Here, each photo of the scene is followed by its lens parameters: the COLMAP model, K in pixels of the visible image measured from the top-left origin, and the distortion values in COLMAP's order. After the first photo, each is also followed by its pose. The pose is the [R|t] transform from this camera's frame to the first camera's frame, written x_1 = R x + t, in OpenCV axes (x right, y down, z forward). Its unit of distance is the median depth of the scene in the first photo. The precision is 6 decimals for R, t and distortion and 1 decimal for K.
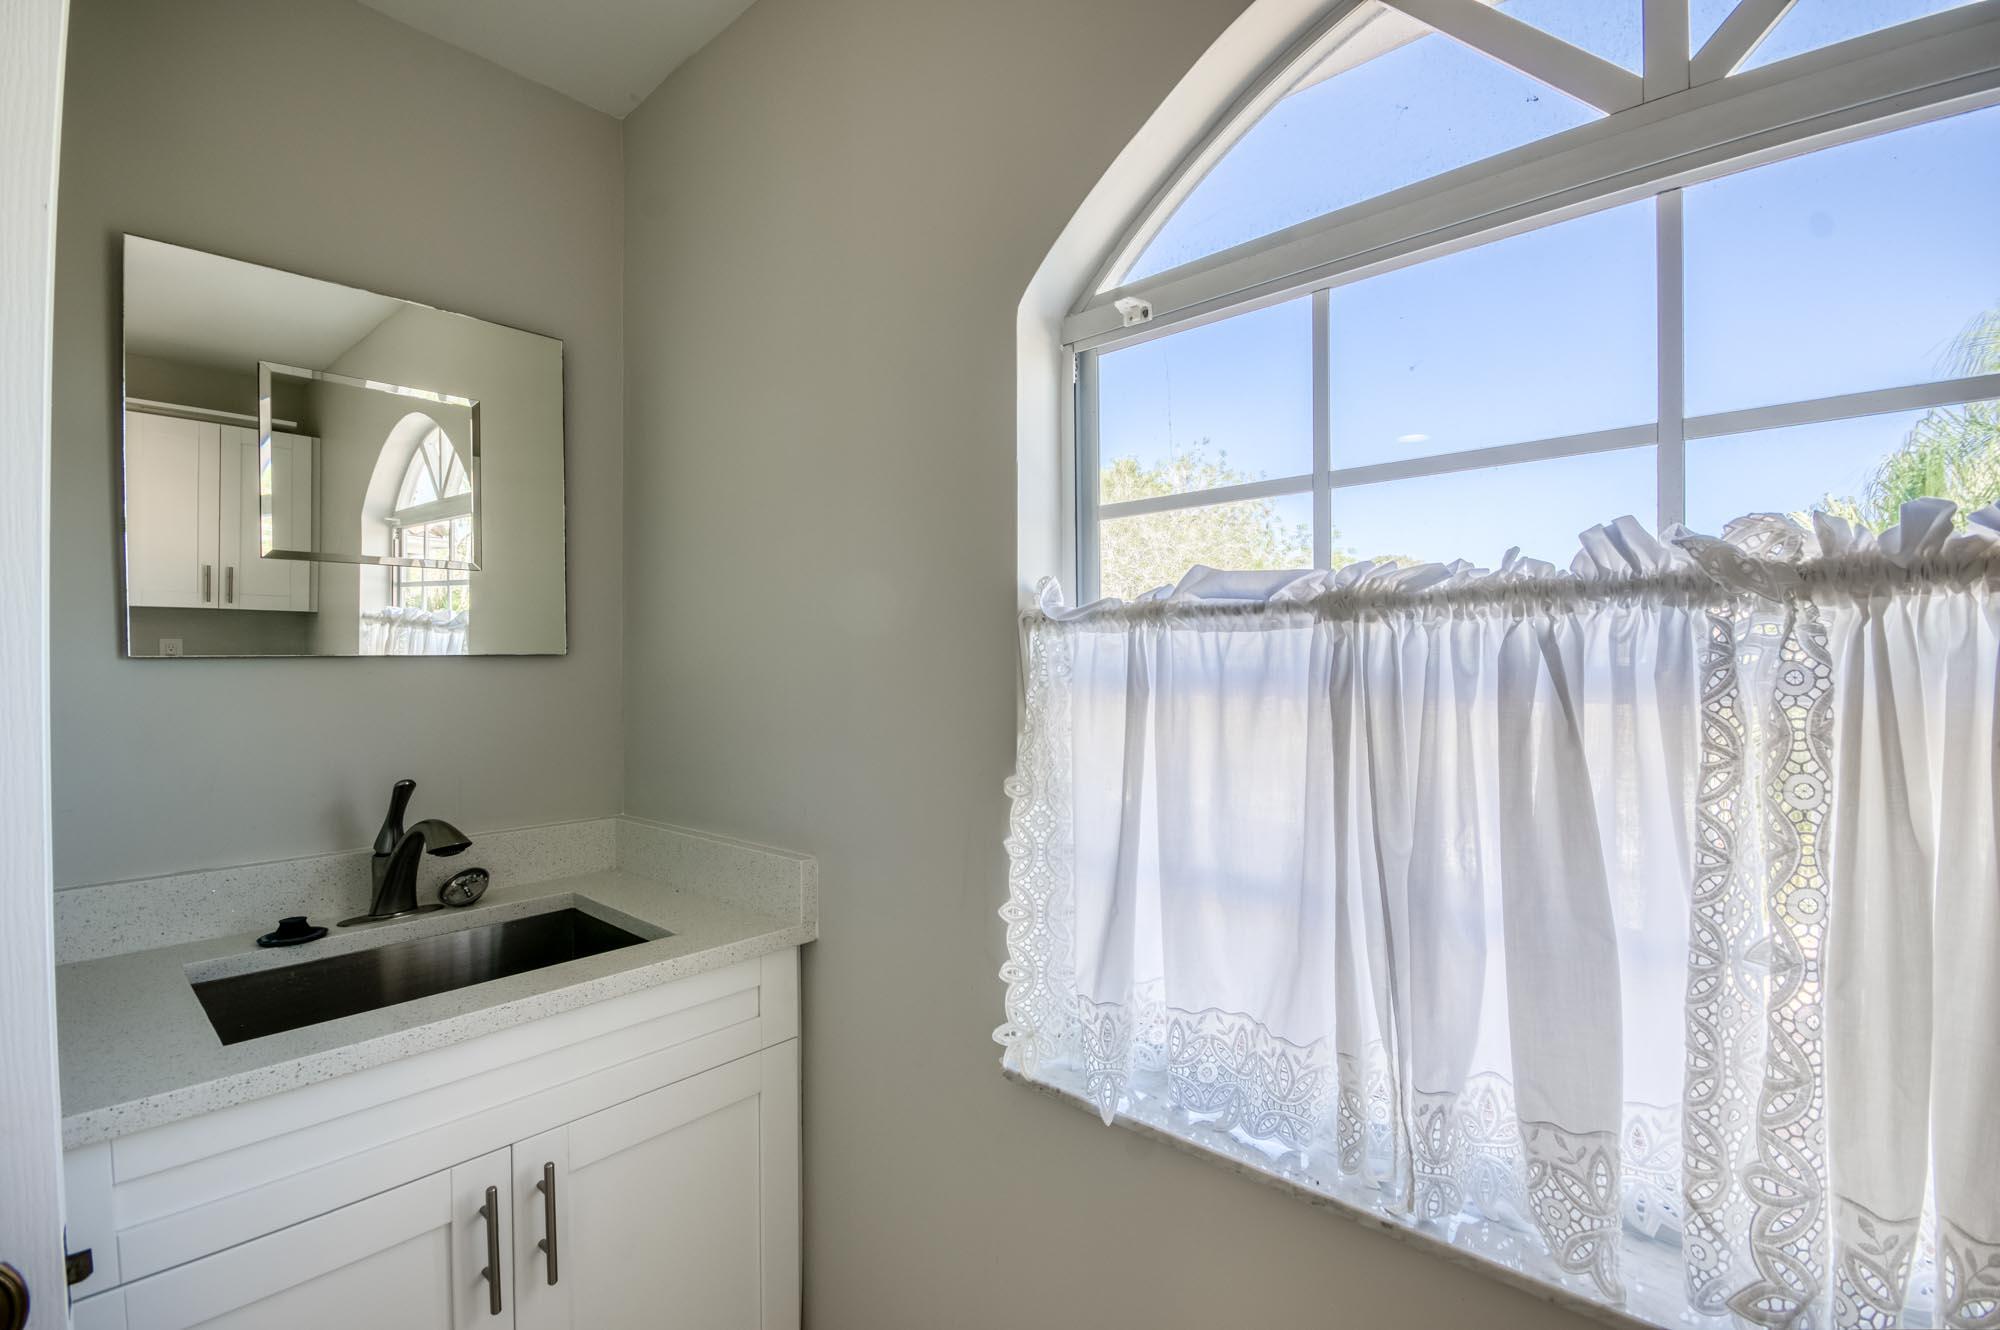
lens RADIAL K [[889.3, 0, 1002.1], [0, 889.3, 674.1], [0, 0, 1]] dist [0.000519, -0.009739]
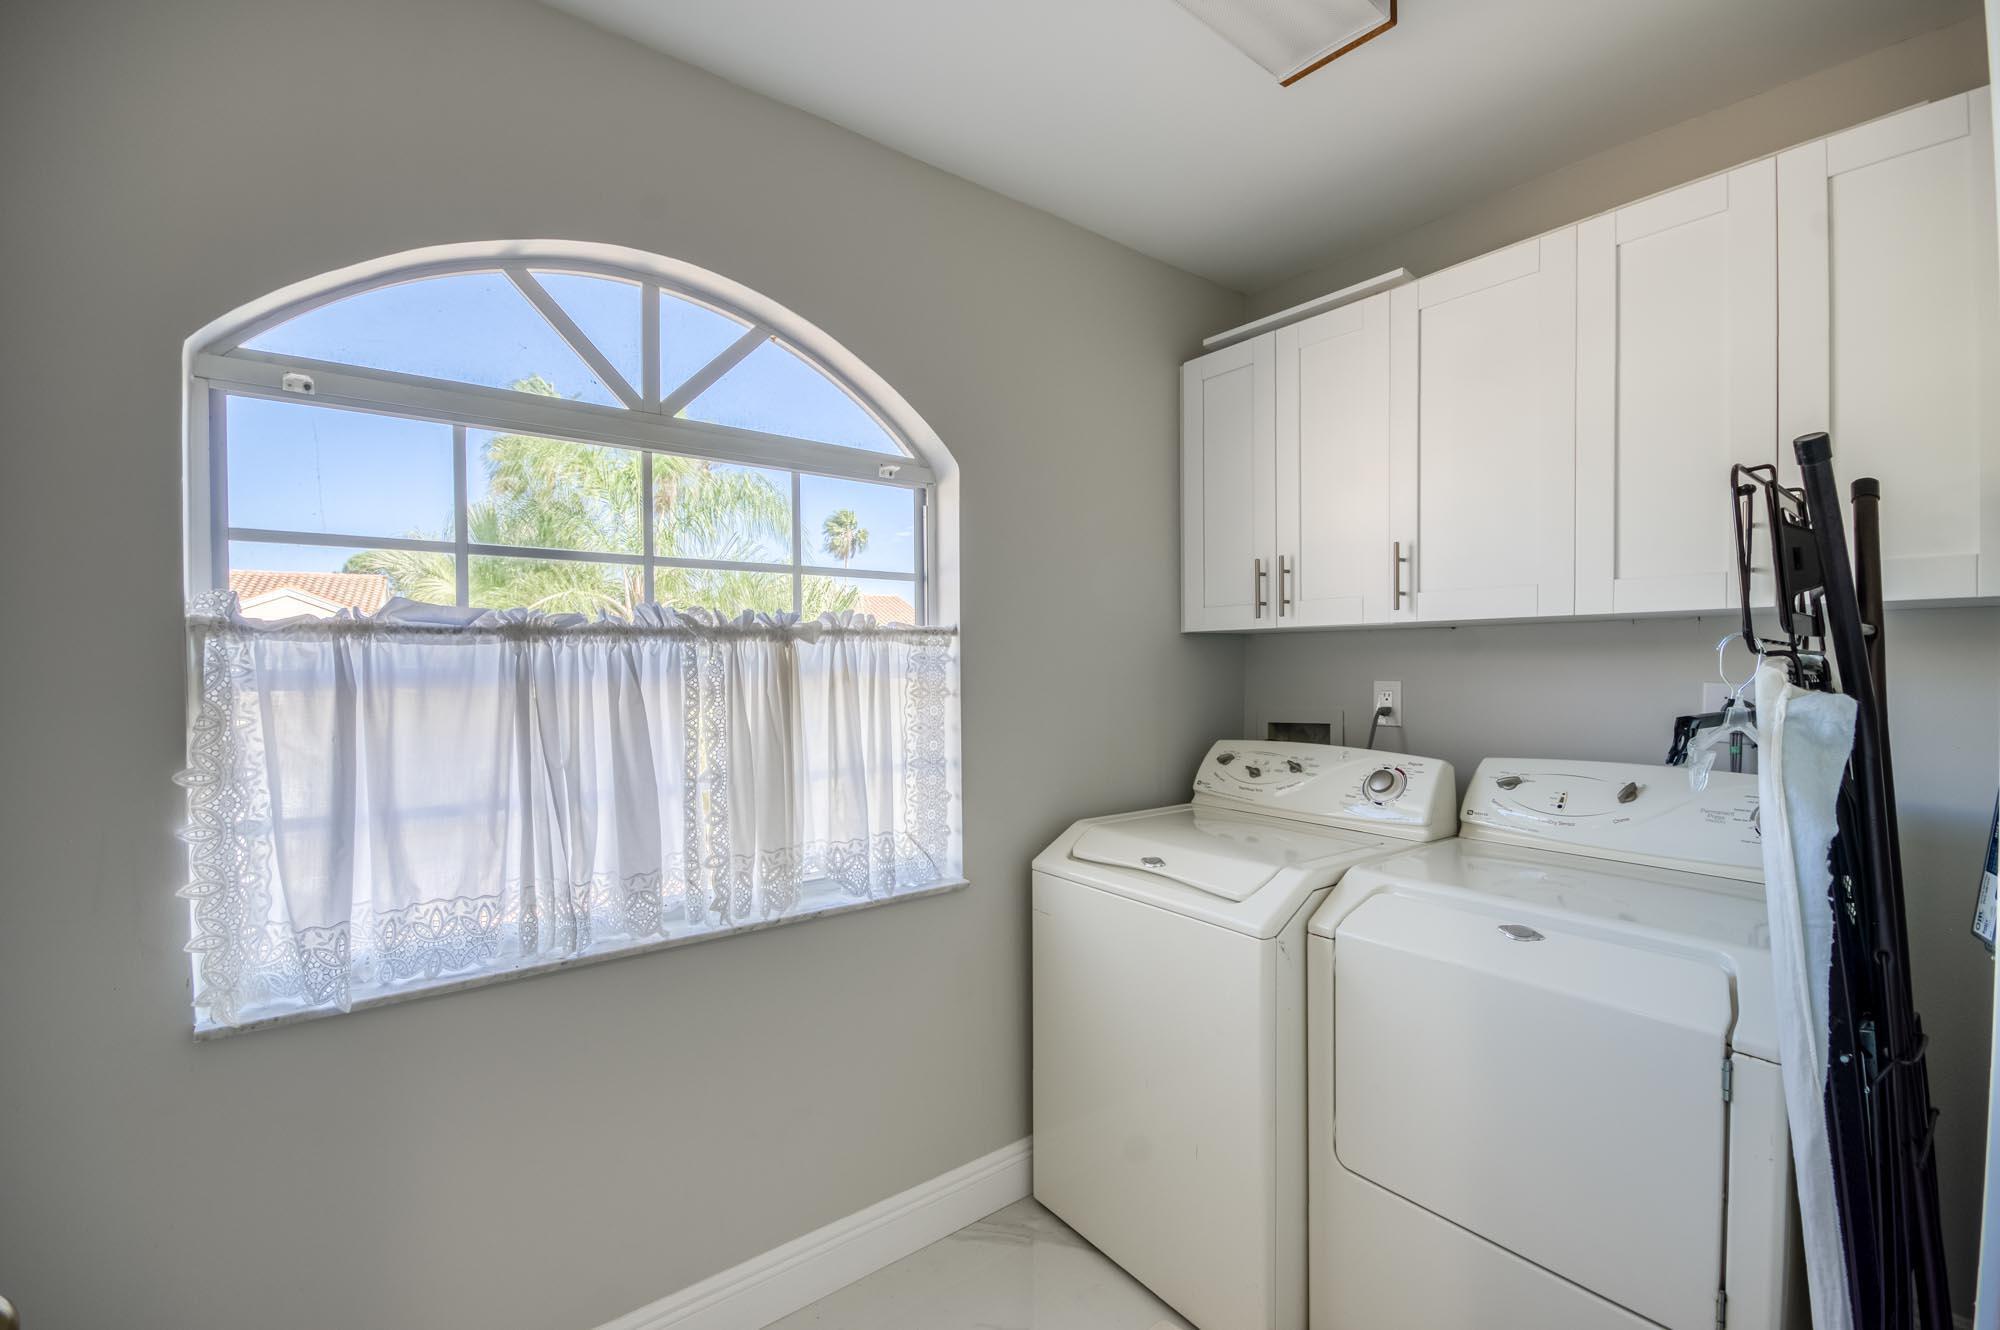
lens RADIAL K [[889.3, 0, 1002.1], [0, 889.3, 674.1], [0, 0, 1]] dist [0.000519, -0.009739]
pose [[0.168296, -0.014863, 0.985624, -1.230745], [0.011152, 0.999851, 0.013174, -0.007812], [-0.985673, 0.008775, 0.168437, -0.236272]]
